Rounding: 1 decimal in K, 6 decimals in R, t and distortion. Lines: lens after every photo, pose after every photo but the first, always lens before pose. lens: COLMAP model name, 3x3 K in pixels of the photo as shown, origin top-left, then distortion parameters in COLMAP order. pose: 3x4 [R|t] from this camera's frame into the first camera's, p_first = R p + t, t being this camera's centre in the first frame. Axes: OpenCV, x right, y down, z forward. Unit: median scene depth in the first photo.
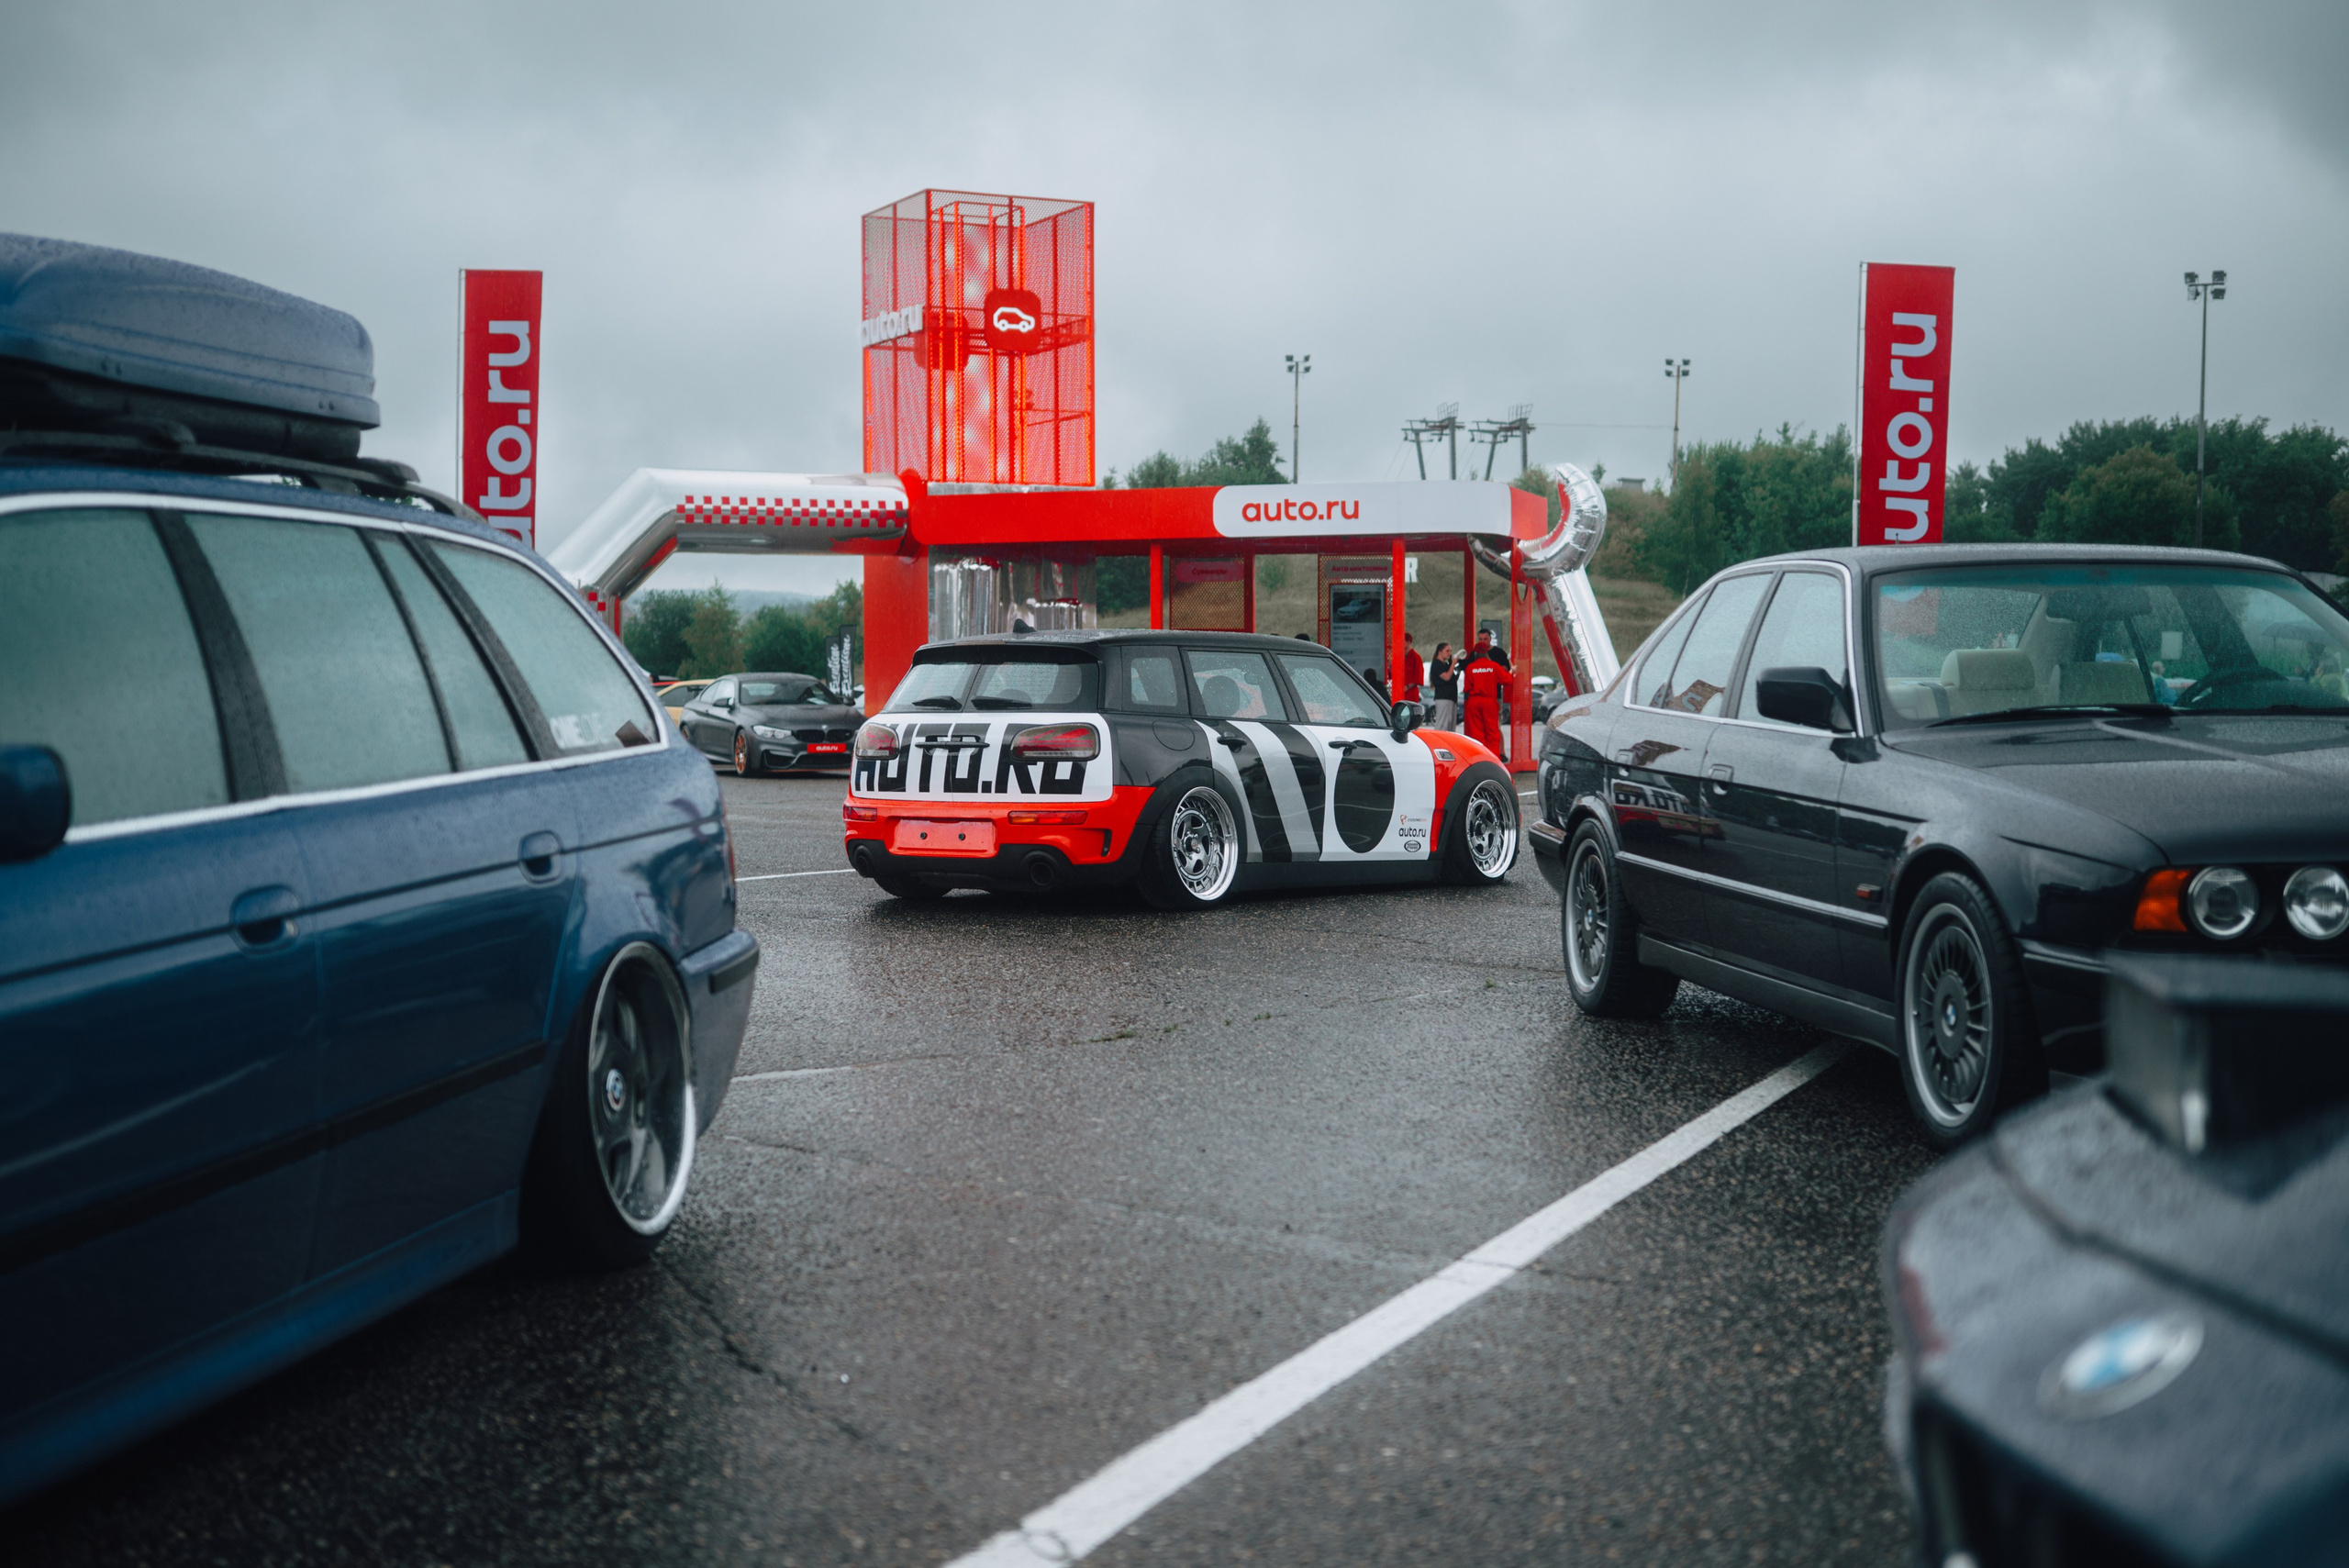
lens RADIAL K [[2757.6, 0, 1217.0], [0, 2757.6, 790.3], [0, 0, 1]] dist [-0.000925, 0.016944]
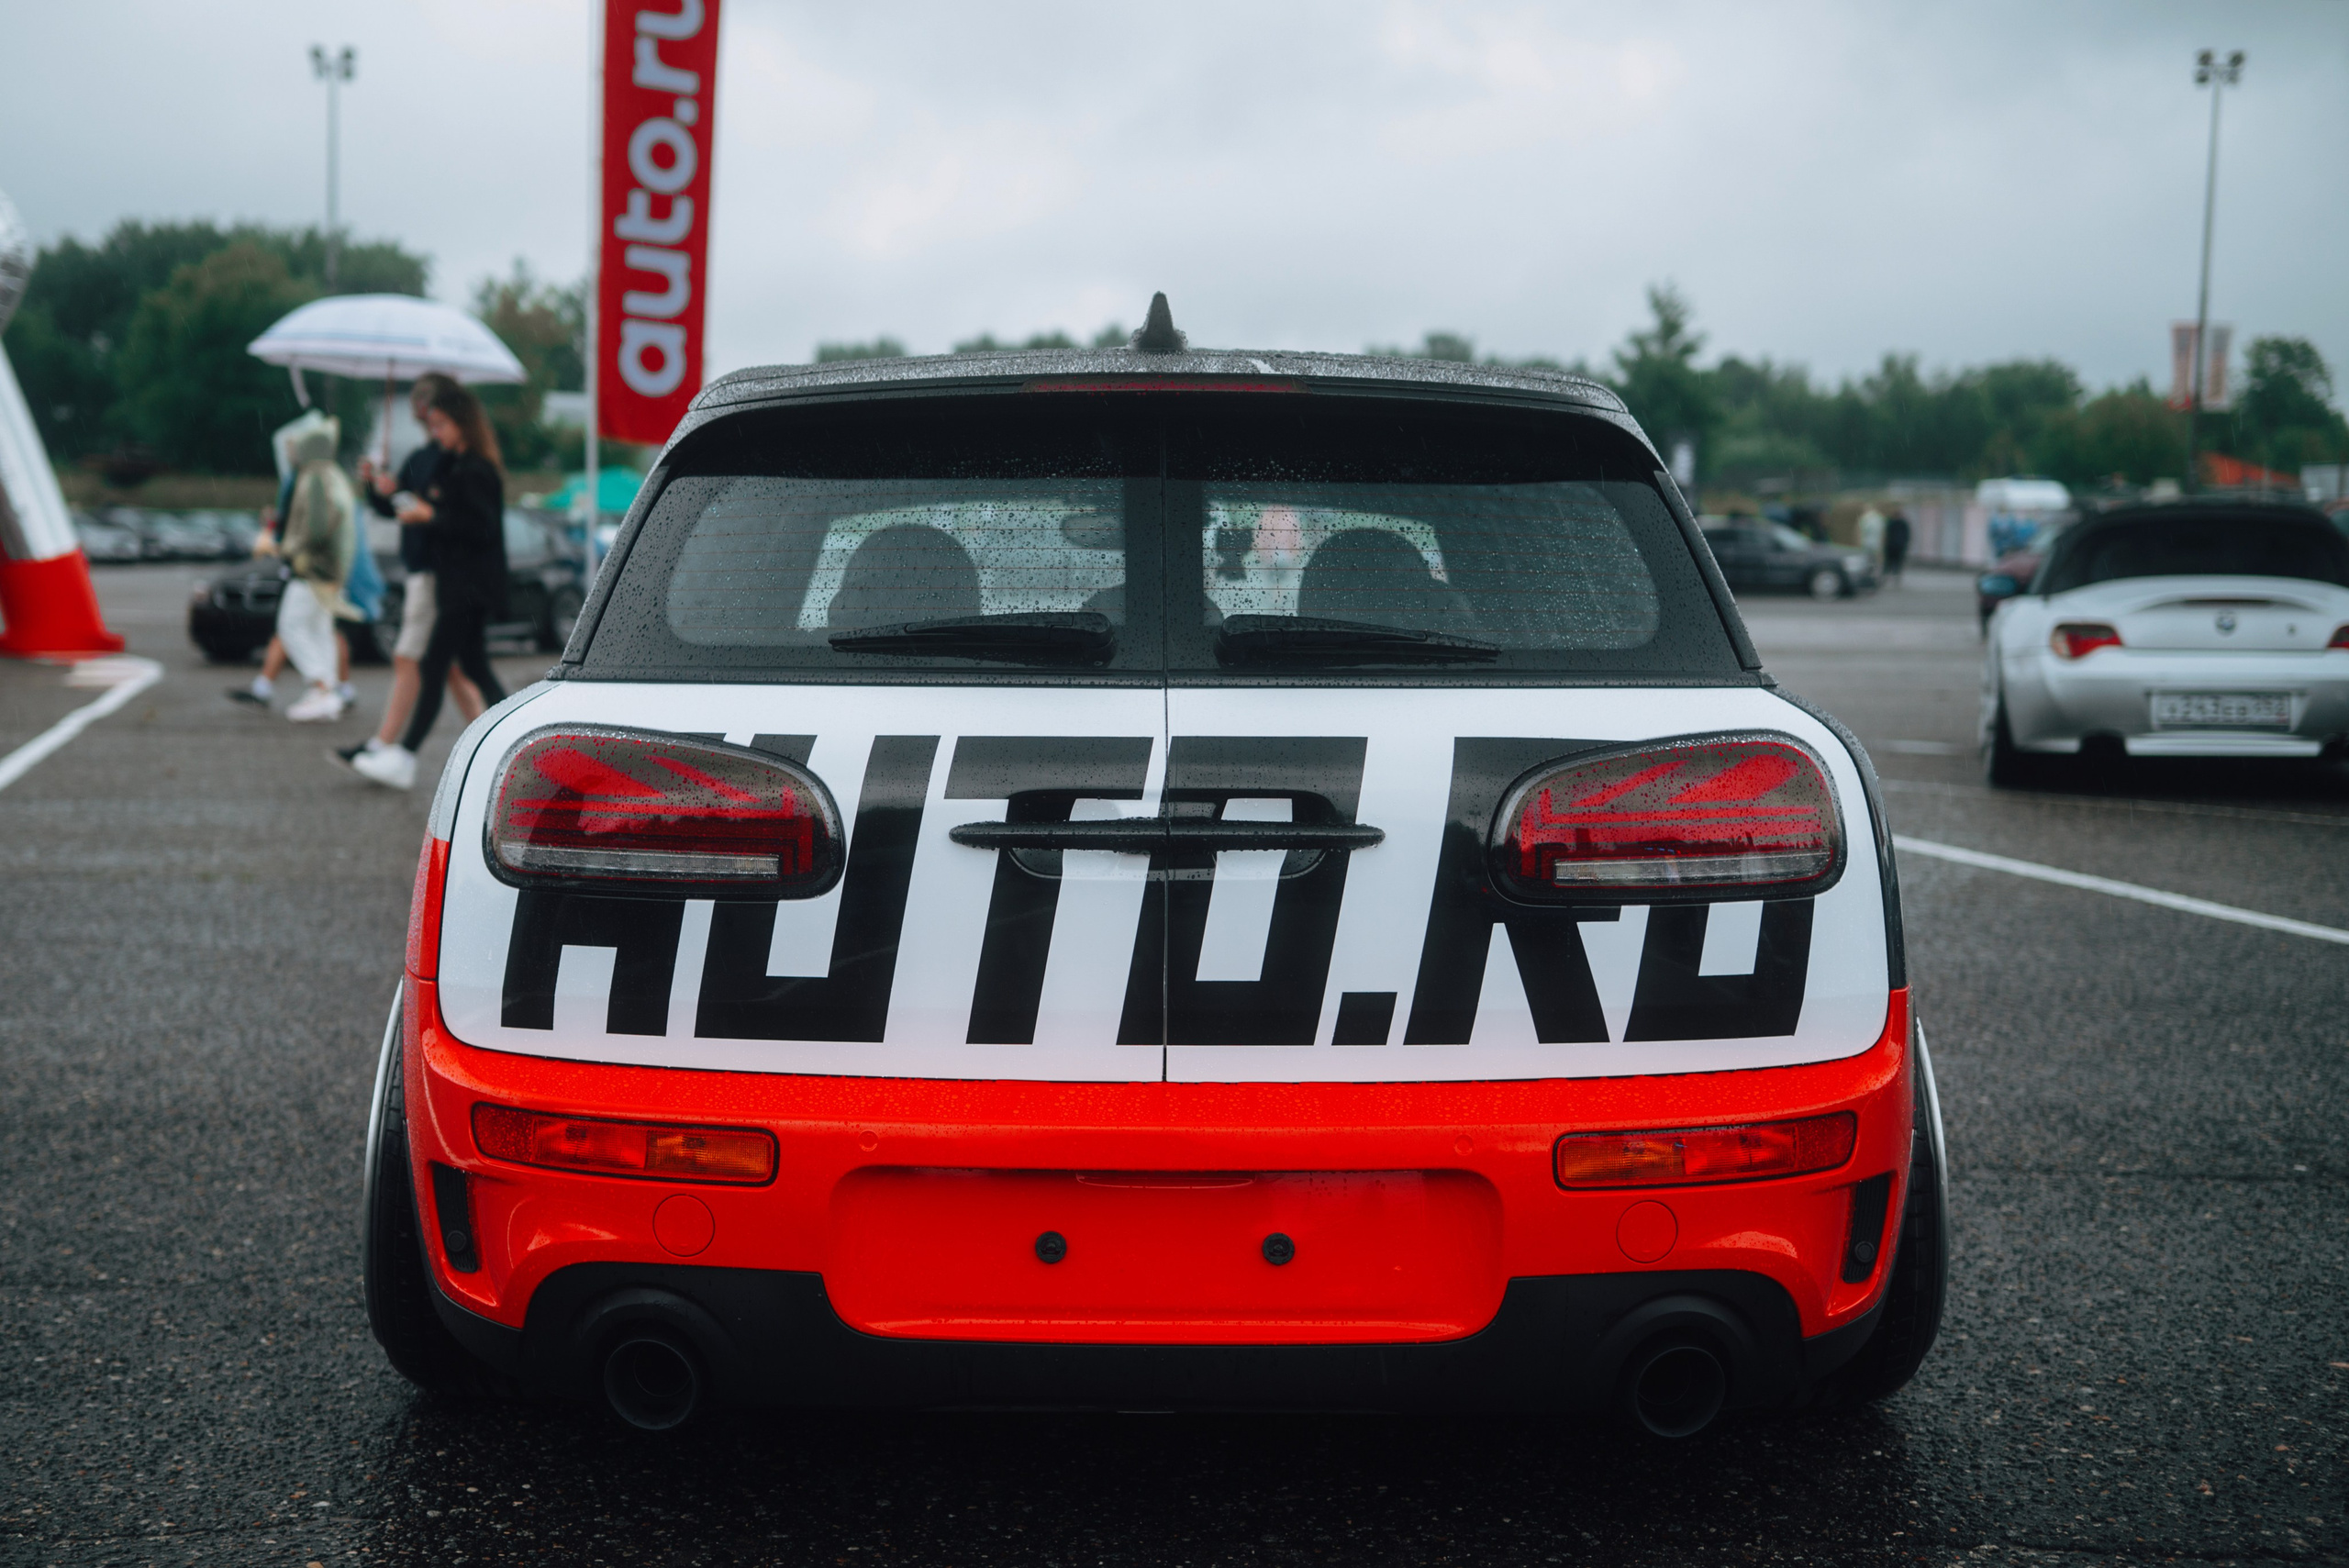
lens RADIAL K [[3070.5, 0, 1047.4], [0, 3070.5, 830.8], [0, 0, 1]] dist [-0.003085, 0.052519]
pose [[0.822740, -0.043403, 0.566758, -0.229272], [0.007557, 0.997828, 0.065444, -0.030901], [-0.568368, -0.049561, 0.821281, 0.748539]]
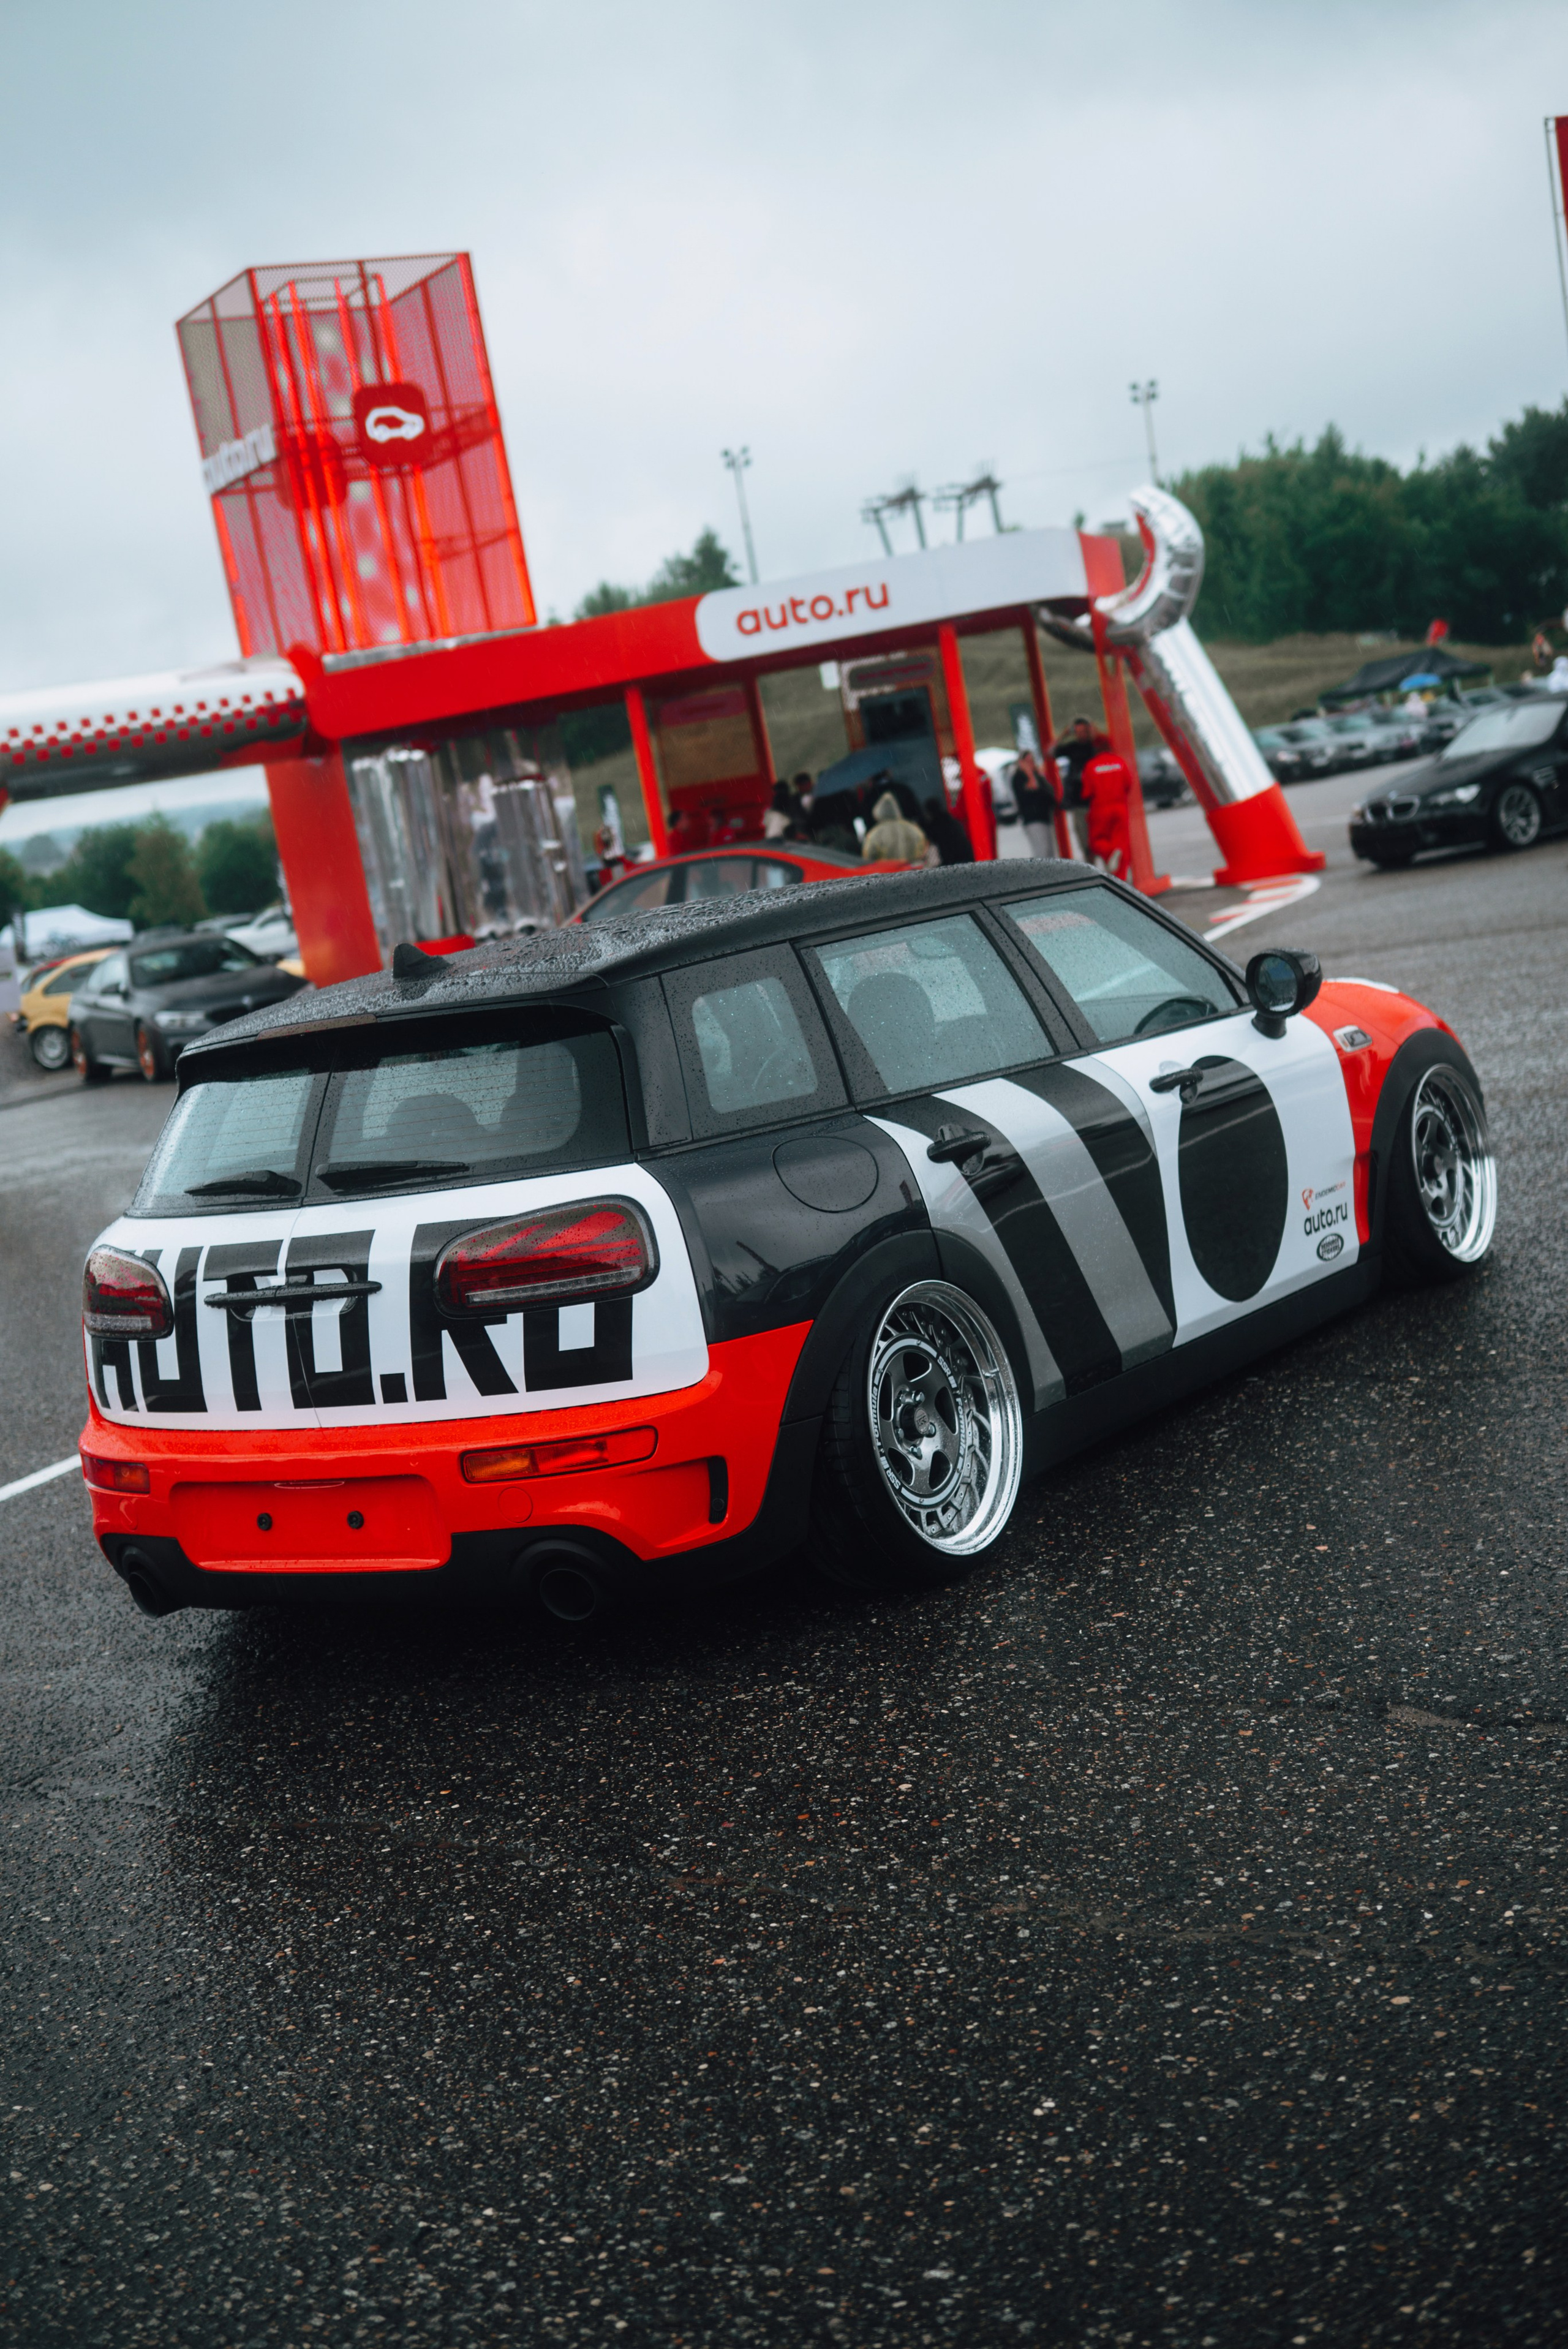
lens RADIAL K [[2880.5, 0, 798.2], [0, 2880.5, 1205.3], [0, 0, 1]] dist [-0.007254, 0.036589]
pose [[0.984702, -0.174061, 0.008067, -0.022727], [0.172434, 0.980068, 0.098658, -0.053995], [-0.025079, -0.095758, 0.995089, 0.542348]]
